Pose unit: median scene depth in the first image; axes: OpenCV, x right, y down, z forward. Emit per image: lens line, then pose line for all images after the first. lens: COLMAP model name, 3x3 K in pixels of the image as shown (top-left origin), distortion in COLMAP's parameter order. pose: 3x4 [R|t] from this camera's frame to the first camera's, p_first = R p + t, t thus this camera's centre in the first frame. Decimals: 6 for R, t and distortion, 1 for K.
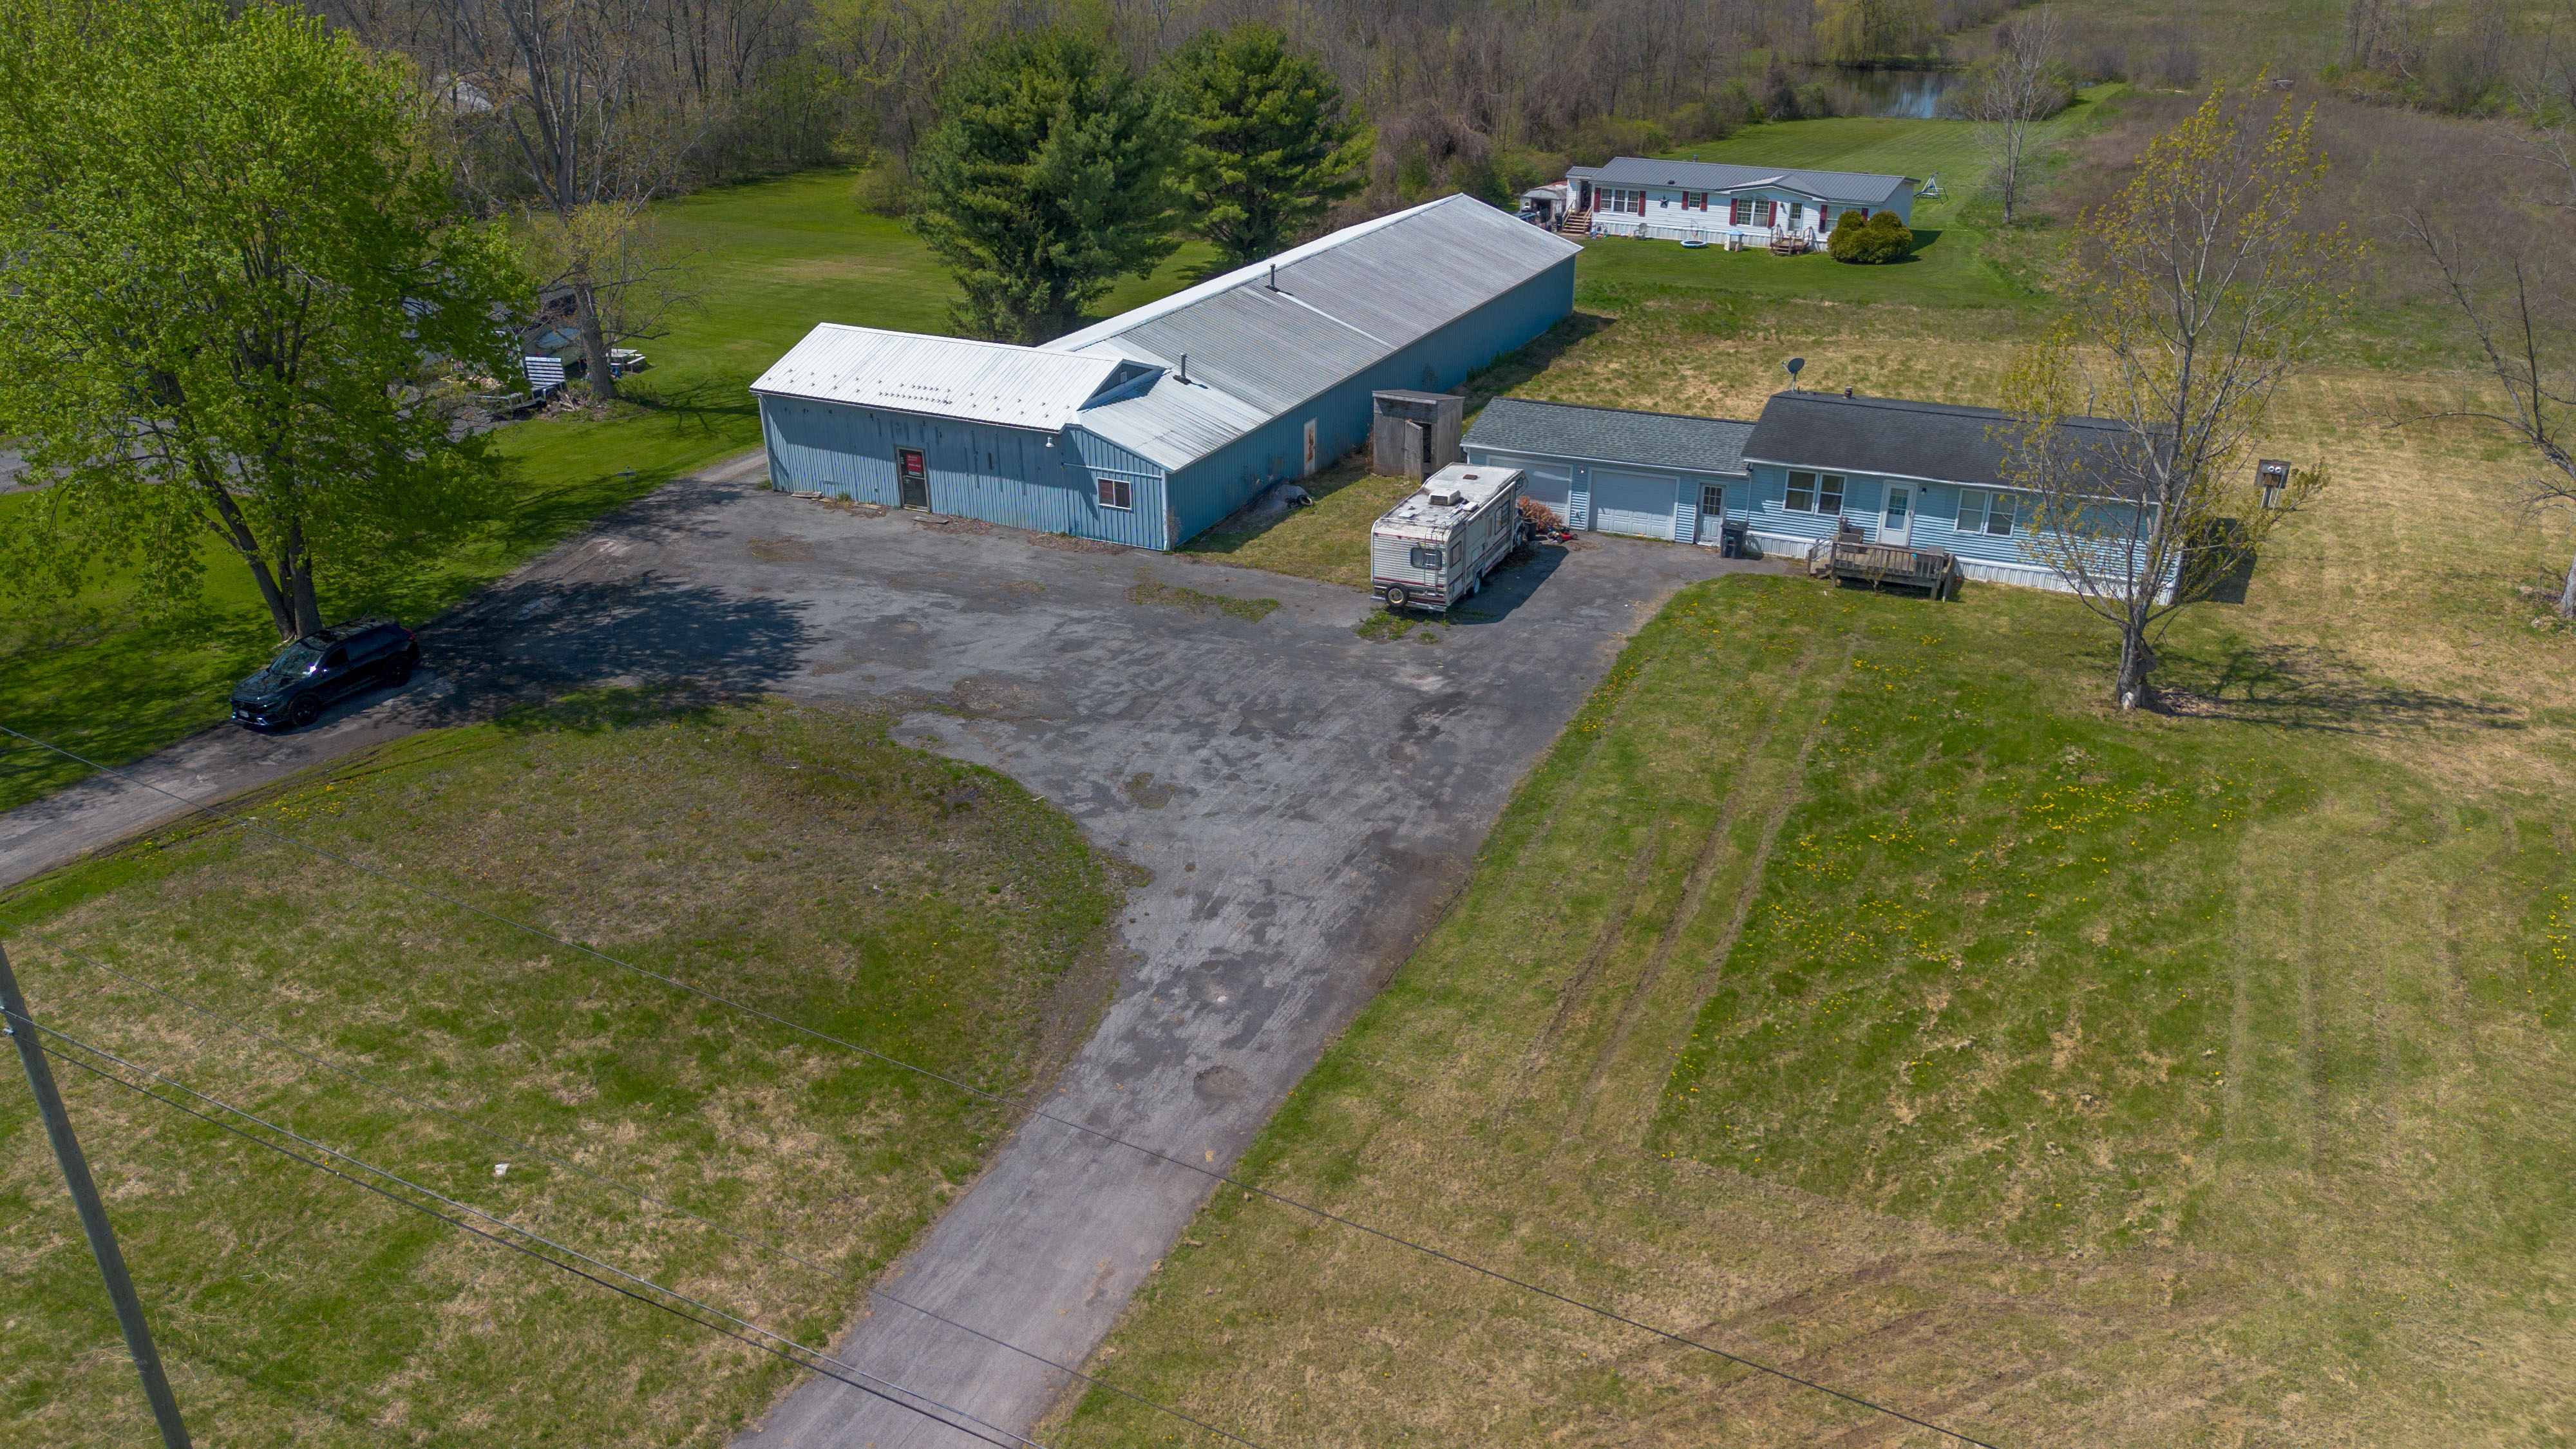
lens RADIAL K [[1808.5, 0, 1293.5], [0, 1808.5, 719.4], [0, 0, 1]] dist [0.087775, -0.098059]
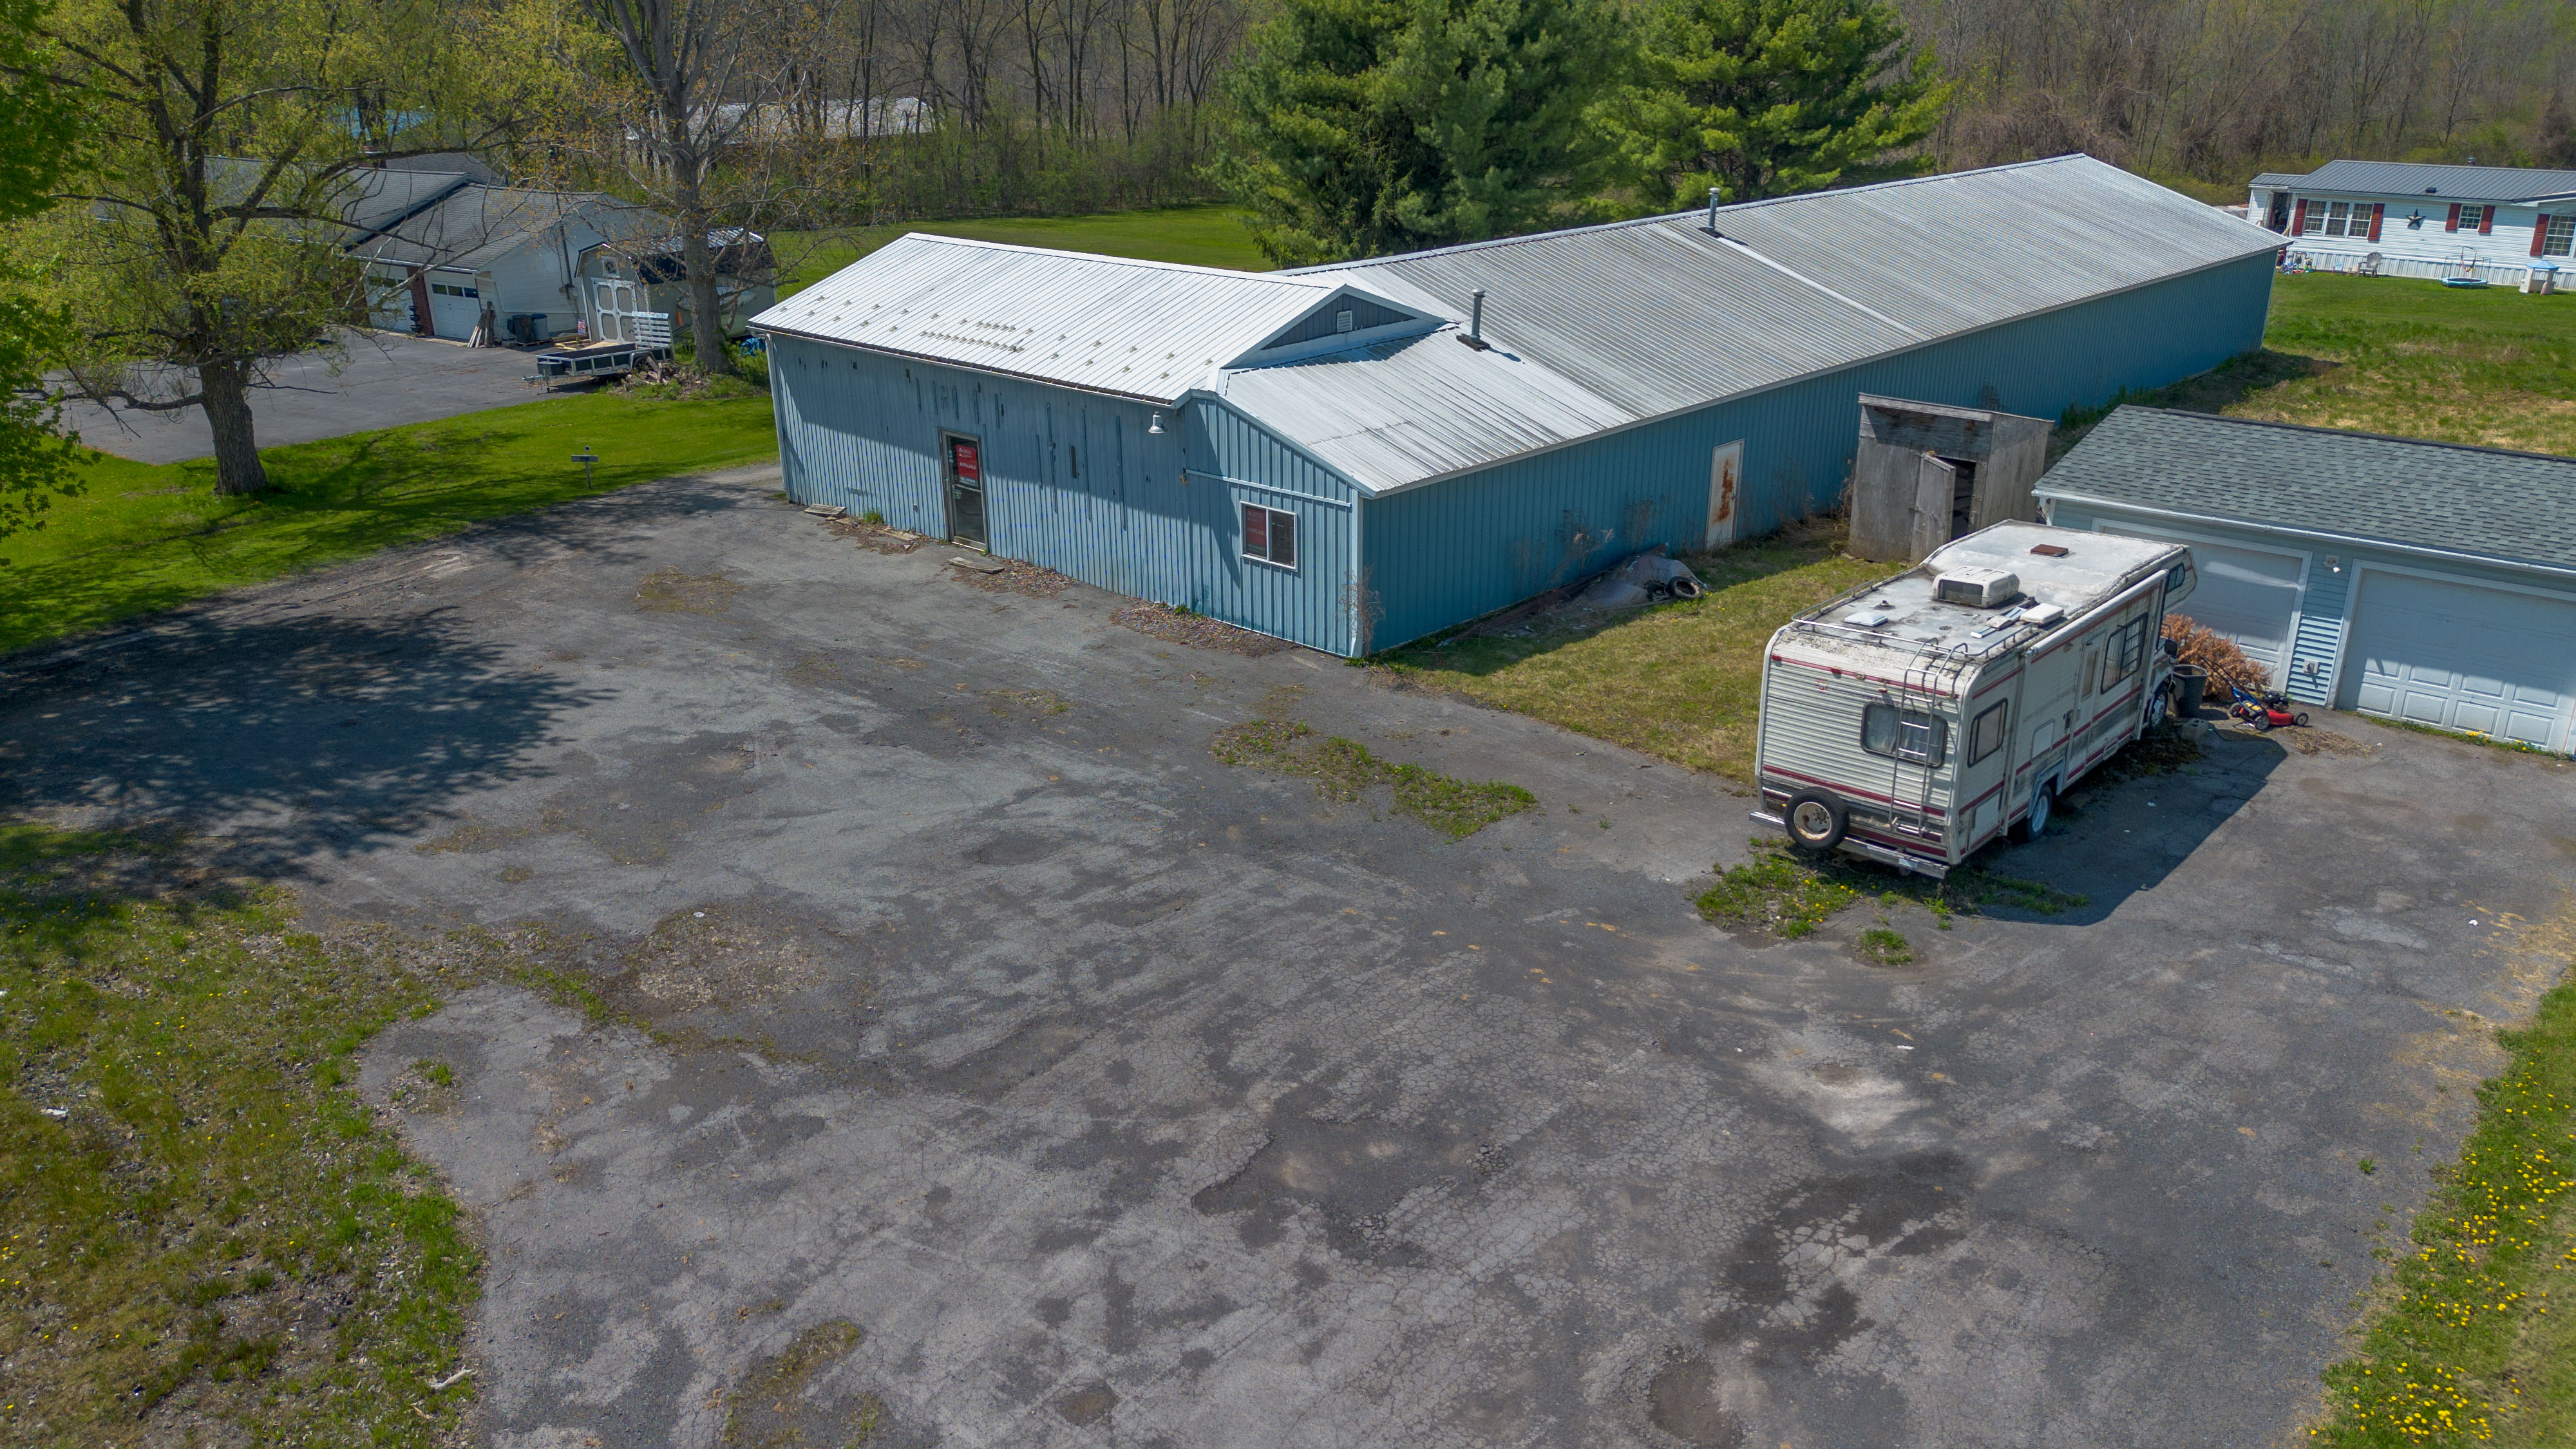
lens RADIAL K [[1808.5, 0, 1304.6], [0, 1808.5, 720.4], [0, 0, 1]] dist [0.087775, -0.098059]
pose [[0.954515, 0.105841, -0.278746, 0.050741], [-0.124112, 0.991073, -0.048684, -0.048923], [0.271105, 0.081065, 0.959130, 0.505177]]
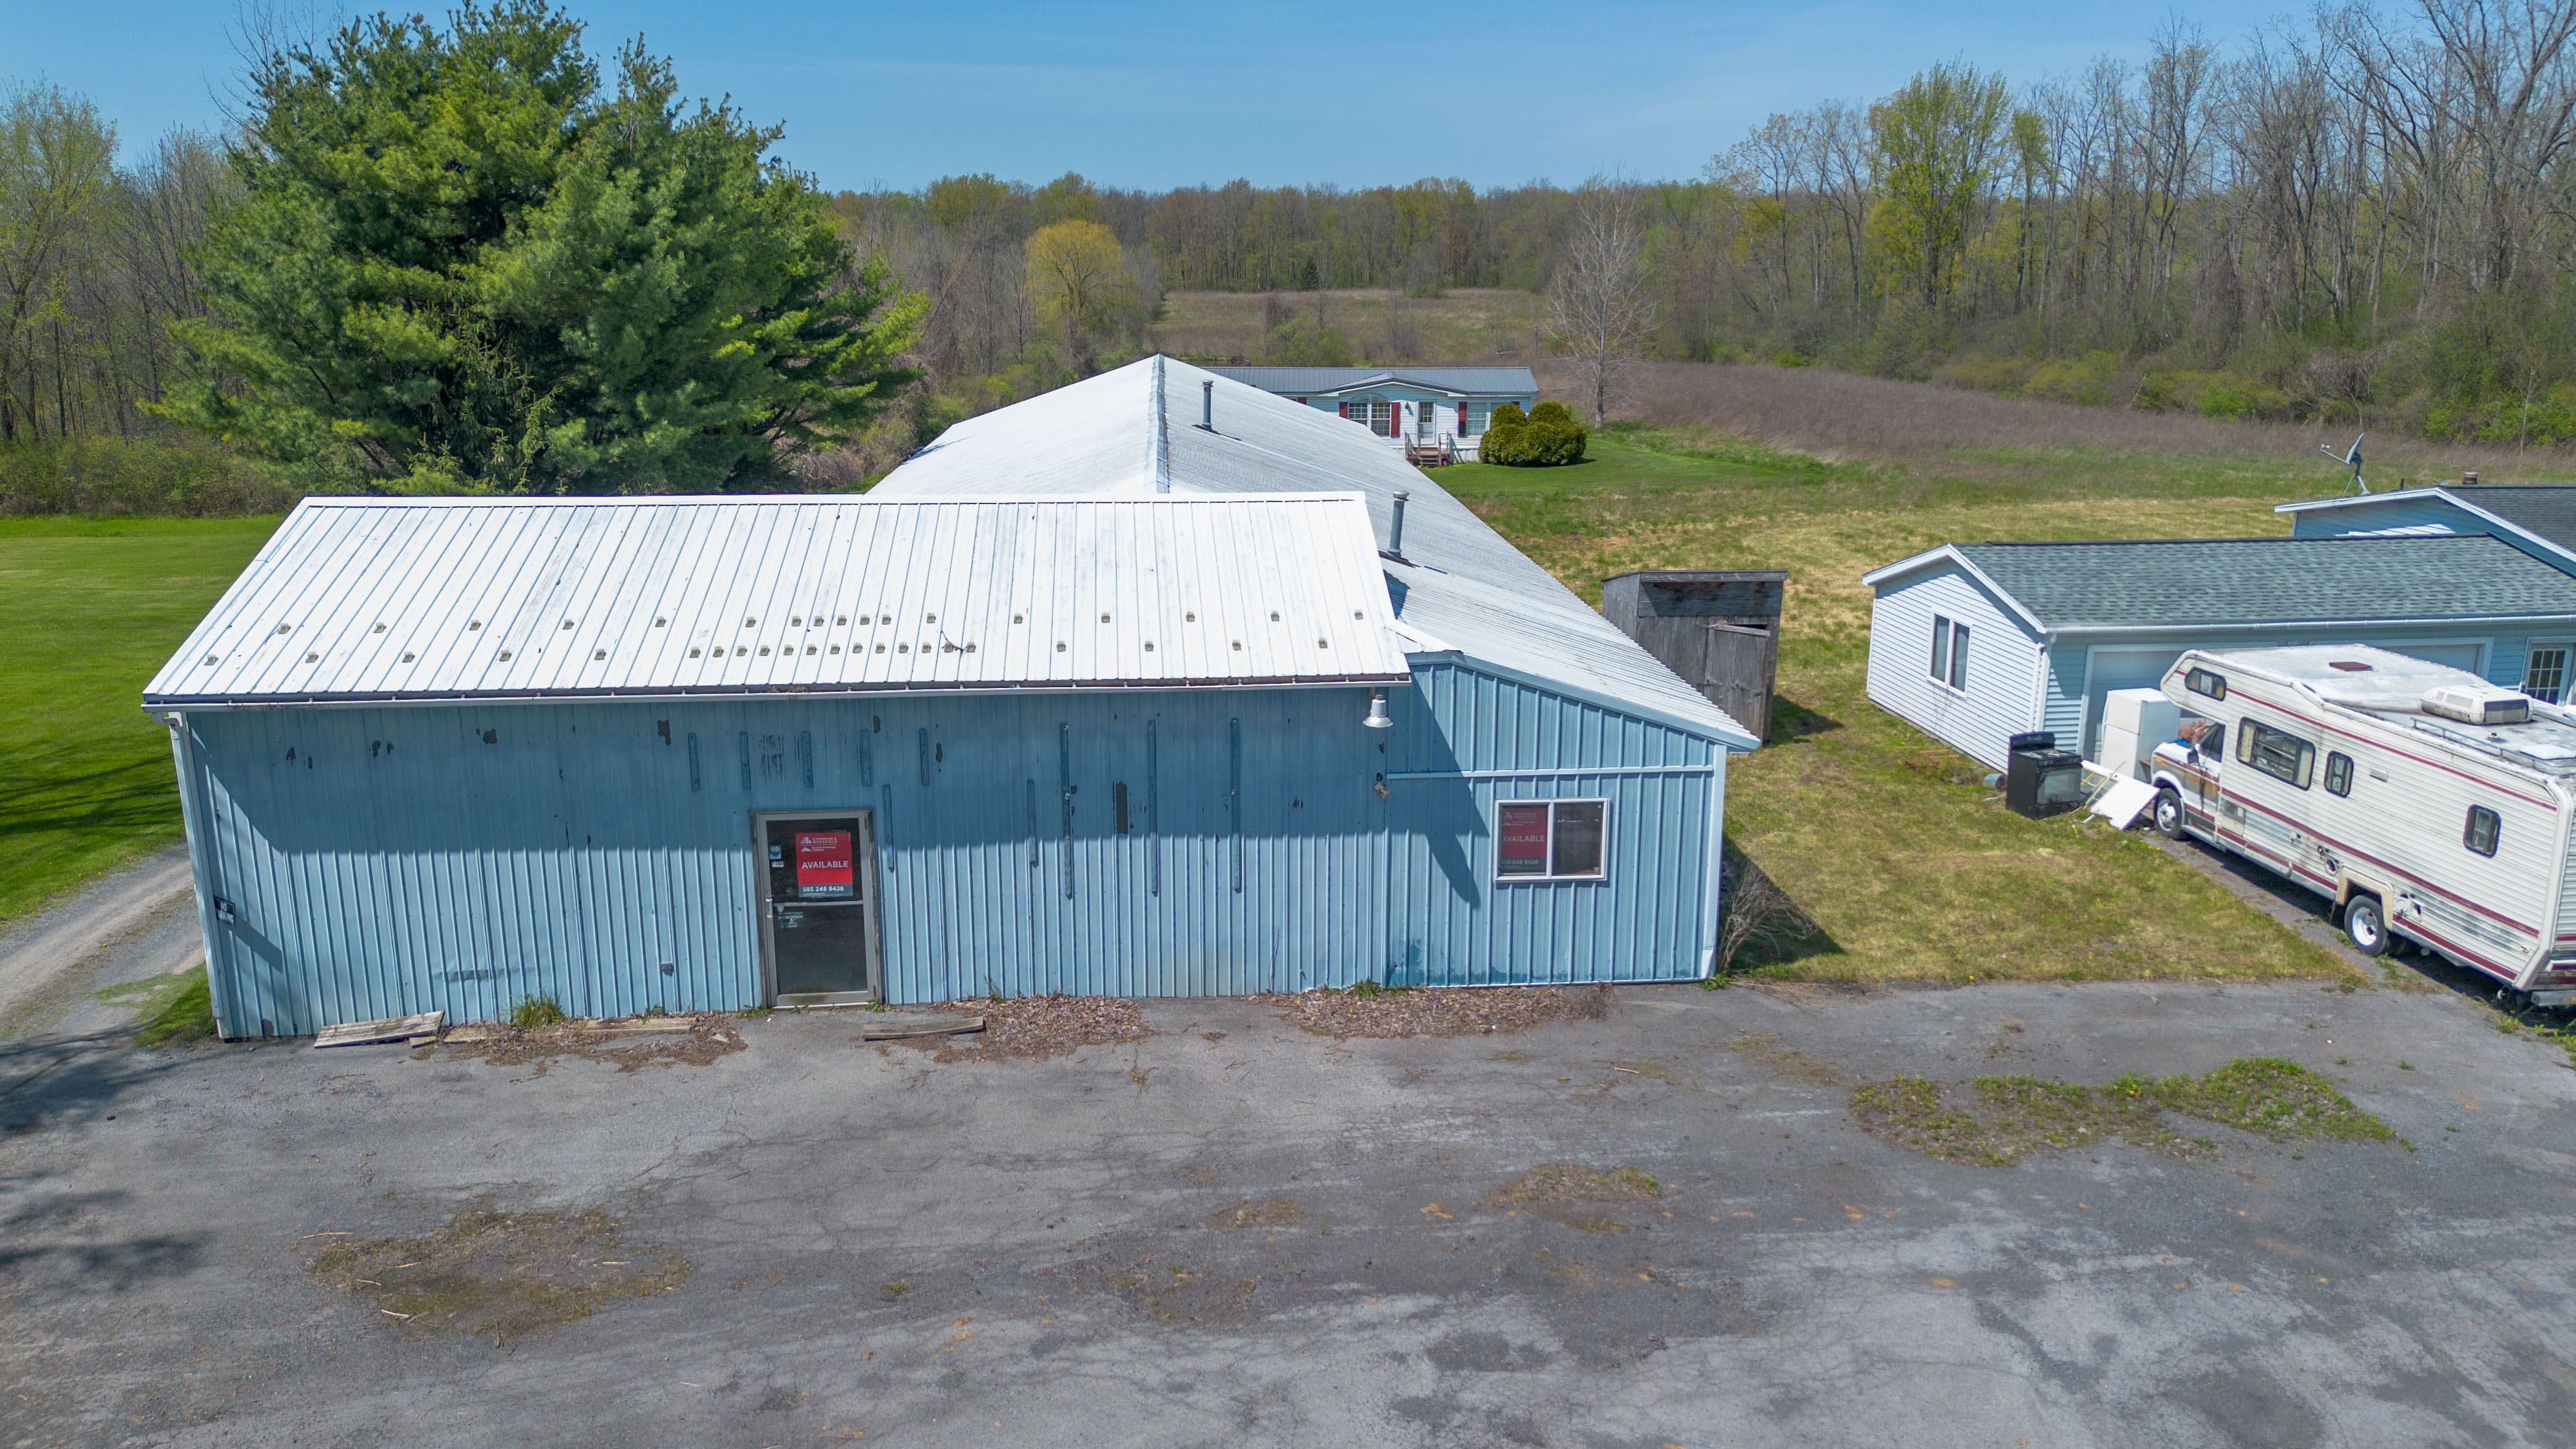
lens RADIAL K [[1808.6, 0, 1282.3], [0, 1808.6, 745.2], [0, 0, 1]] dist [0.087775, -0.098059]
pose [[0.863736, -0.121119, 0.489173, -0.290926], [0.205868, 0.970802, -0.123133, -0.104795], [-0.459976, 0.207059, 0.863451, 0.688838]]
